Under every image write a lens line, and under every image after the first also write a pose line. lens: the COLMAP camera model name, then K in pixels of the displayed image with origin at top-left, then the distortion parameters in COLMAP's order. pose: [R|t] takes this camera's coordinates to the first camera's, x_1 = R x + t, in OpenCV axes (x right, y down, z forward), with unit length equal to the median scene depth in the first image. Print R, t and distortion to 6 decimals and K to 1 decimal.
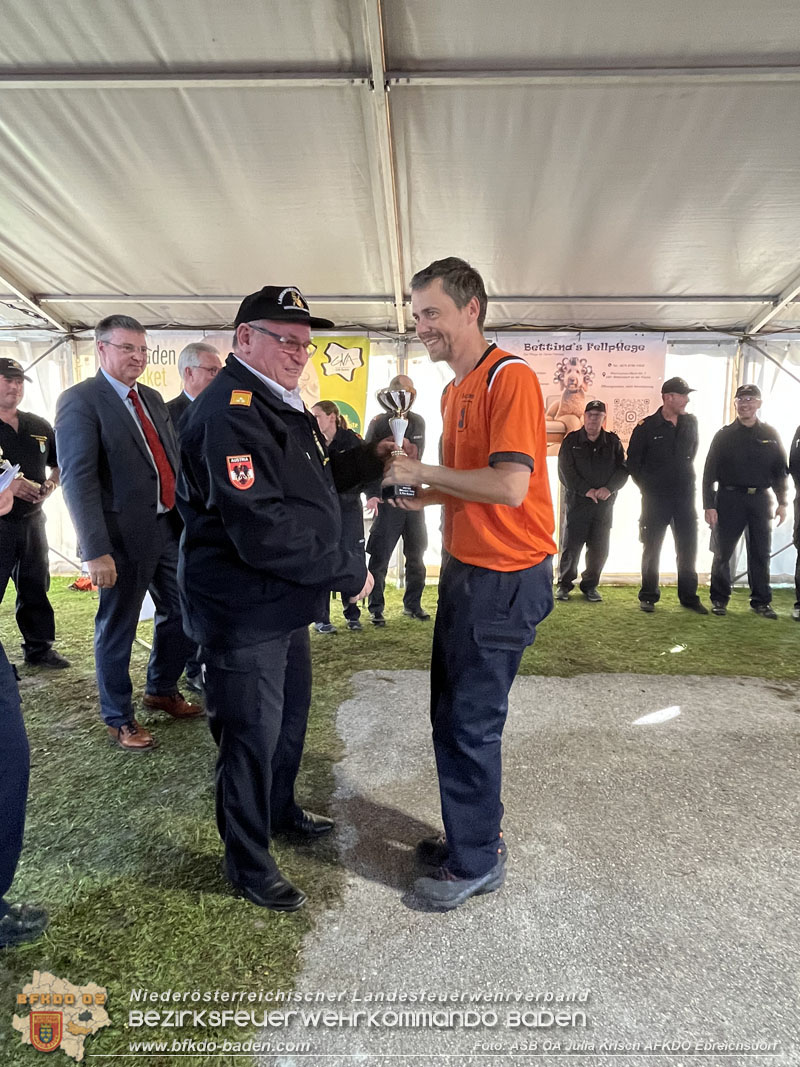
lens RADIAL K [[627.3, 0, 400.0], [0, 627.3, 533.5], [0, 0, 1]] dist [-0.004123, -0.000548]
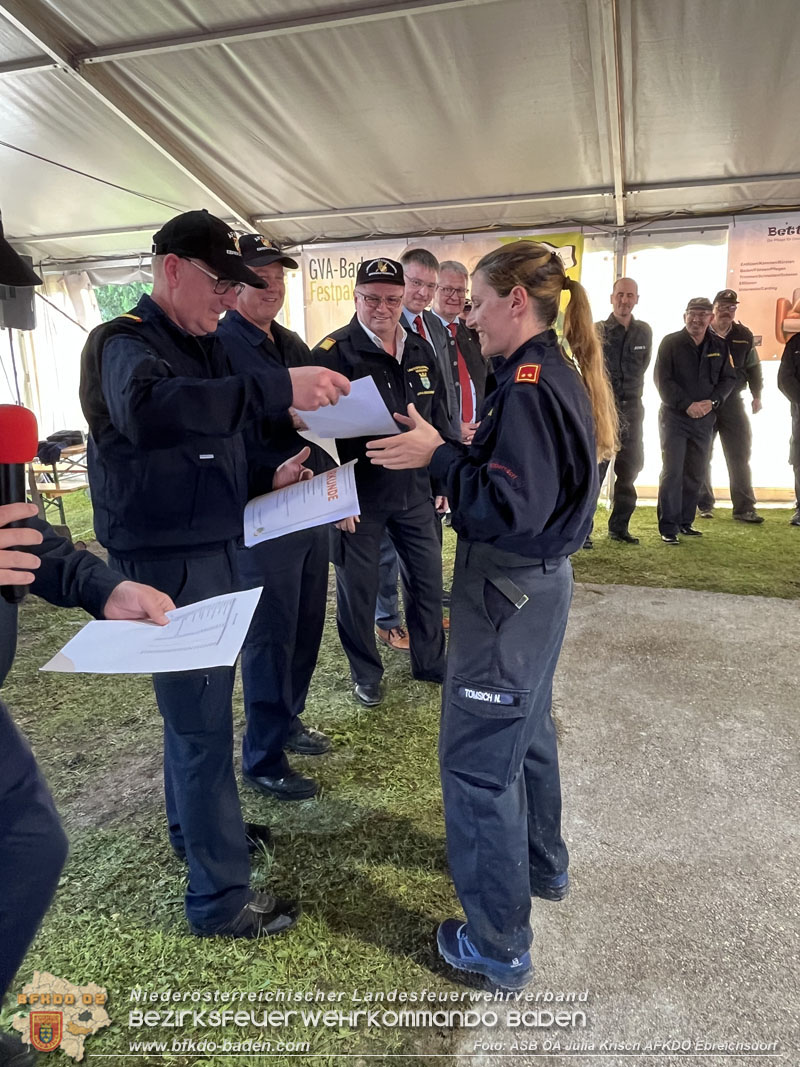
lens RADIAL K [[751.0, 0, 405.8], [0, 751.0, 533.6], [0, 0, 1]] dist [-0.000348, -0.006753]
pose [[0.966072, 0.028627, -0.256680, -0.007262], [-0.001506, 0.994445, 0.105242, 0.008127], [0.258267, -0.101285, 0.960749, -0.200169]]
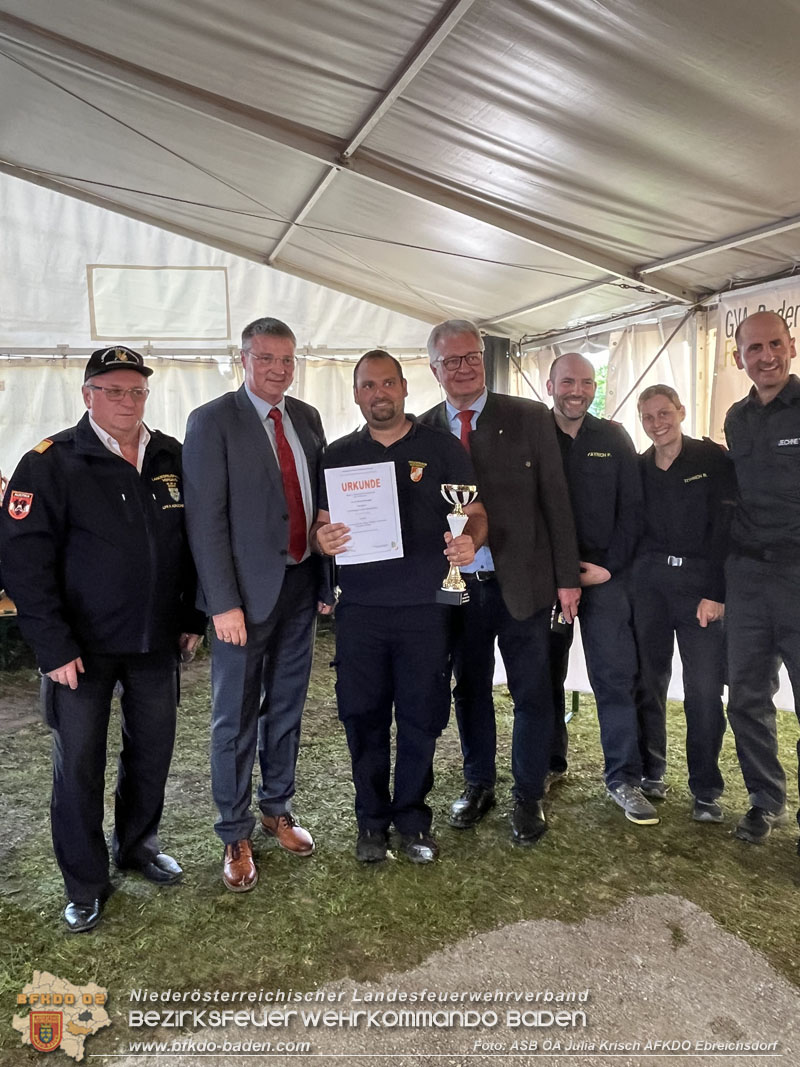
lens RADIAL K [[831.3, 0, 400.0], [0, 831.3, 533.5], [0, 0, 1]] dist [0.000069, 0.001758]
pose [[0.336483, 0.097209, -0.936659, 0.434270], [-0.112536, 0.991681, 0.062492, -0.080796], [0.934941, 0.084381, 0.344624, 0.427887]]
